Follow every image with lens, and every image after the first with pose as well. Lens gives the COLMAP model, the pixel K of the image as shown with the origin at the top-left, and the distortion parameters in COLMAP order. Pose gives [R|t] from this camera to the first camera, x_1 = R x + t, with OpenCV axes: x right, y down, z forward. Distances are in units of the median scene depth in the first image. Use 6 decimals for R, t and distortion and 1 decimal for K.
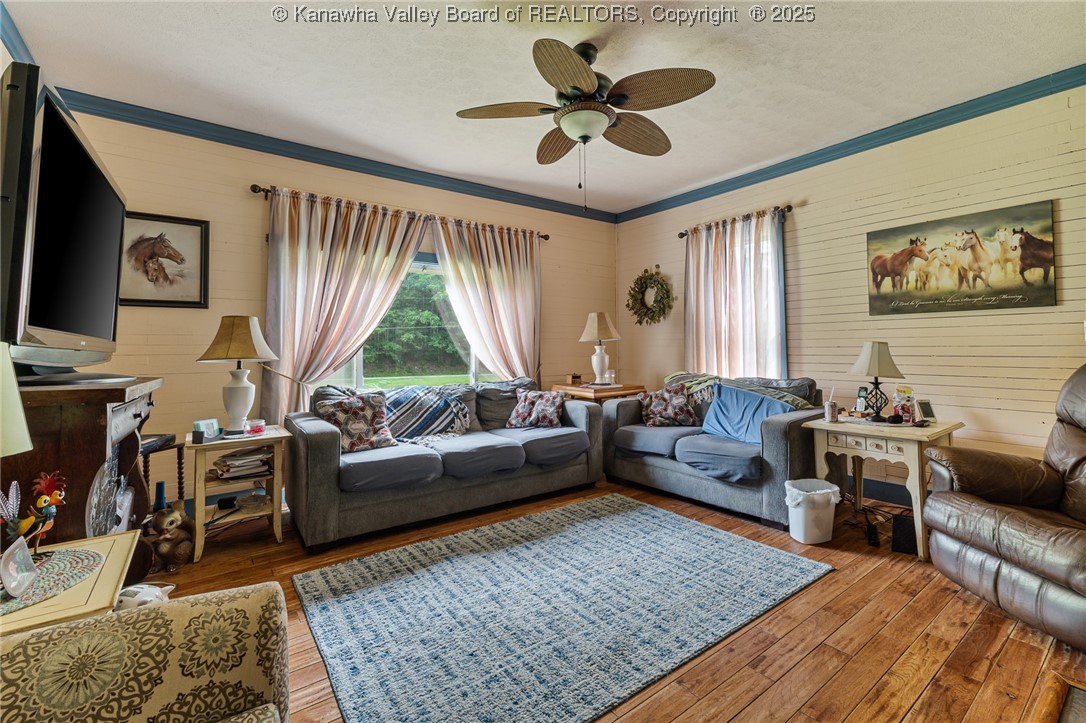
lens RADIAL K [[466.7, 0, 543.8], [0, 466.7, 320.5], [0, 0, 1]] dist [-0.000705, -0.000065]
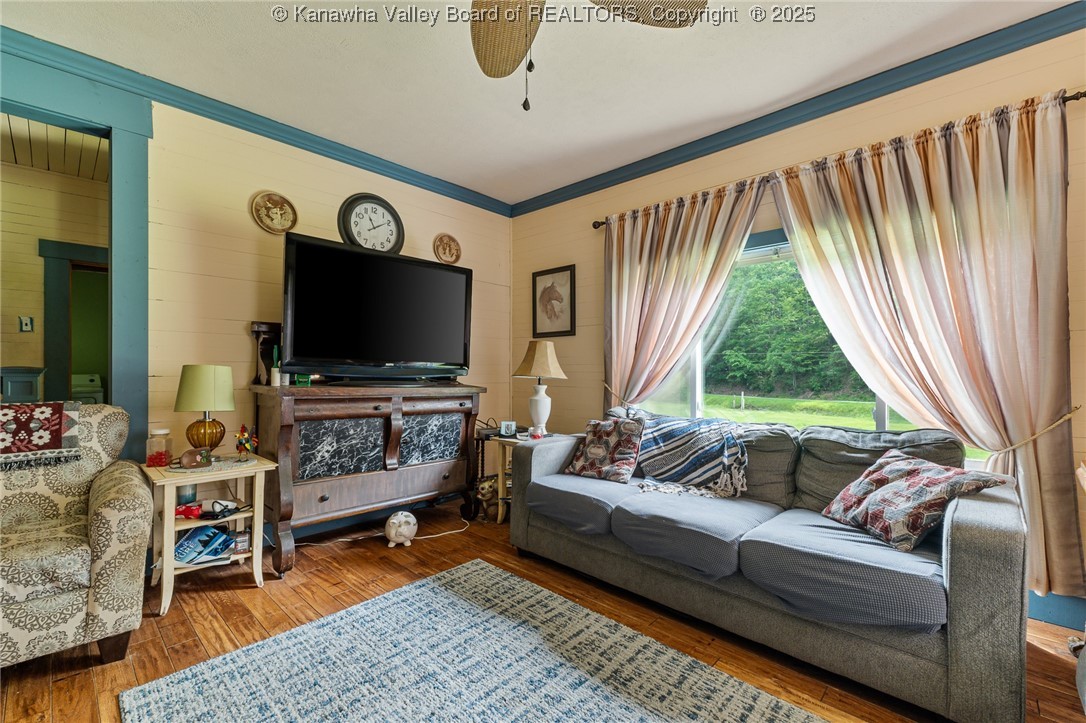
lens RADIAL K [[455.7, 0, 544.8], [0, 455.7, 365.4], [0, 0, 1]] dist [0.000646, 0.000010]
pose [[0.191057, -0.003355, -0.981573, 0.470166], [0.052288, 0.998609, 0.006764, 0.043074], [0.980185, -0.052616, 0.190967, 0.721631]]
